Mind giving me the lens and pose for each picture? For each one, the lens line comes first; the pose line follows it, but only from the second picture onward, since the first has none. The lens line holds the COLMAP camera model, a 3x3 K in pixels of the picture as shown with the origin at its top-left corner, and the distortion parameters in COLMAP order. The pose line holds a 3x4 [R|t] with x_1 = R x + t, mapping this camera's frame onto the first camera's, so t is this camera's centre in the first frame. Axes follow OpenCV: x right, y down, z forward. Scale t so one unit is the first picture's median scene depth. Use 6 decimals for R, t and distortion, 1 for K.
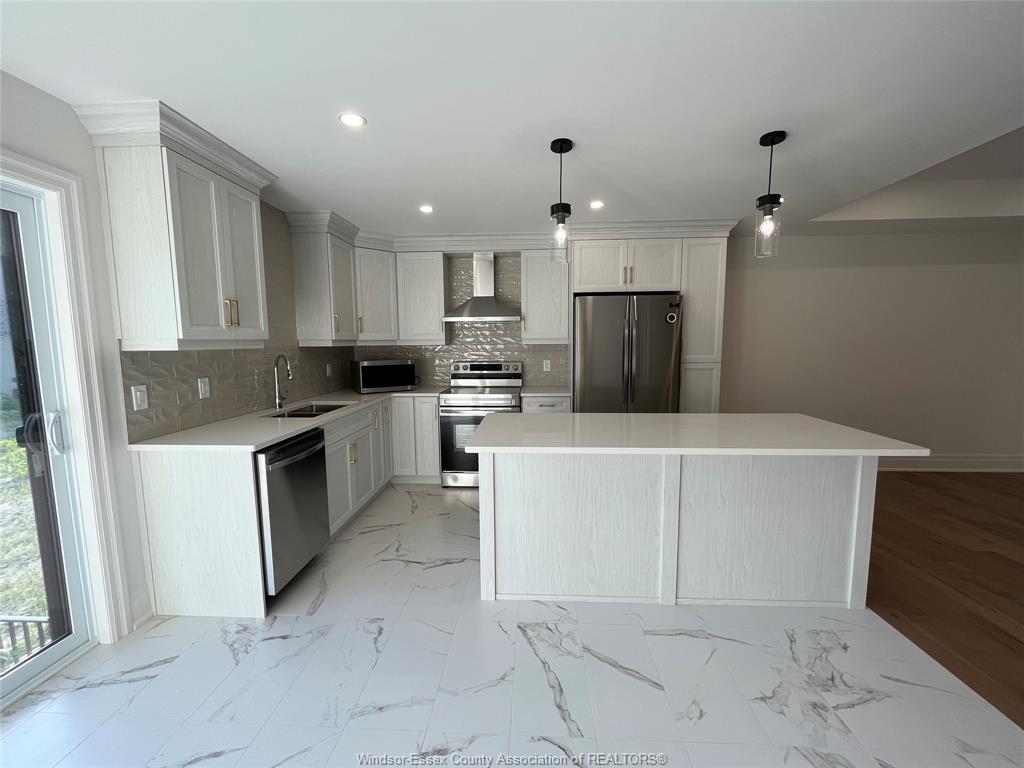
lens RADIAL K [[415.6, 0, 510.7], [0, 415.6, 386.5], [0, 0, 1]] dist [-0.003440, -0.000365]
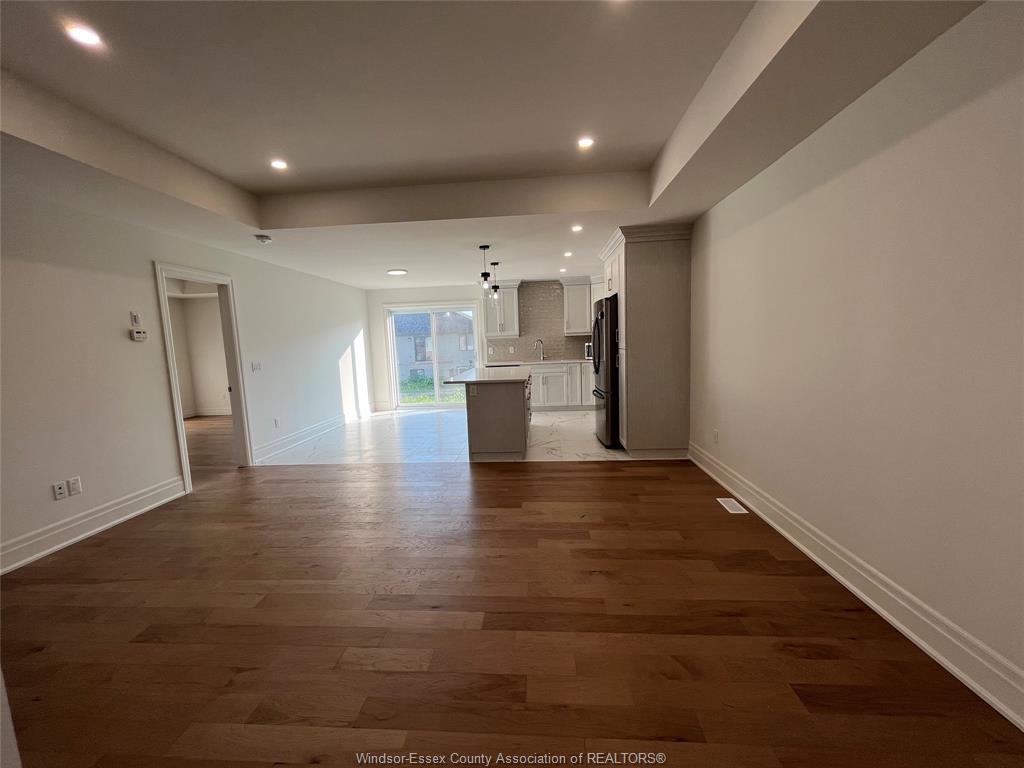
lens RADIAL K [[415.6, 0, 510.7], [0, 415.6, 386.5], [0, 0, 1]] dist [-0.003440, -0.000365]
pose [[-0.014488, 0.121462, -0.992490, 2.515842], [-0.071514, 0.989927, 0.122192, -0.109764], [0.997334, 0.072748, -0.005655, 1.022042]]
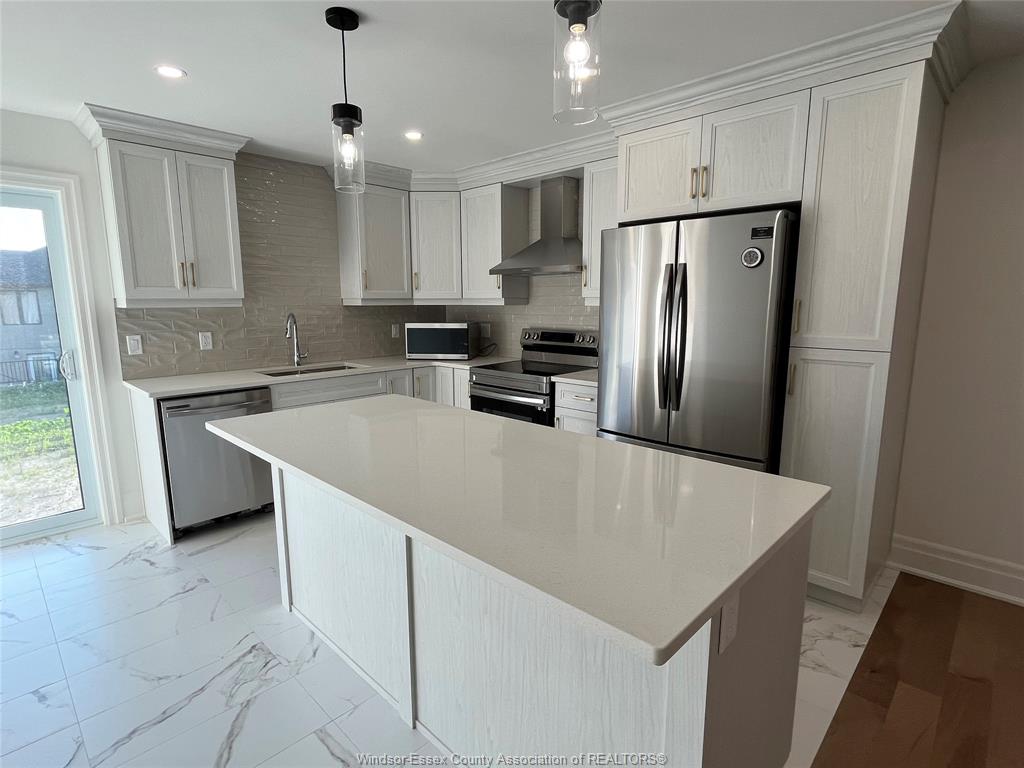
lens RADIAL K [[524.6, 0, 509.8], [0, 524.6, 387.3], [0, 0, 1]] dist [-0.004287, -0.000354]
pose [[0.755447, 0.112594, -0.645462, 0.838223], [-0.074582, 0.993498, 0.086015, -0.055849], [0.650951, -0.016840, 0.758933, 0.441278]]
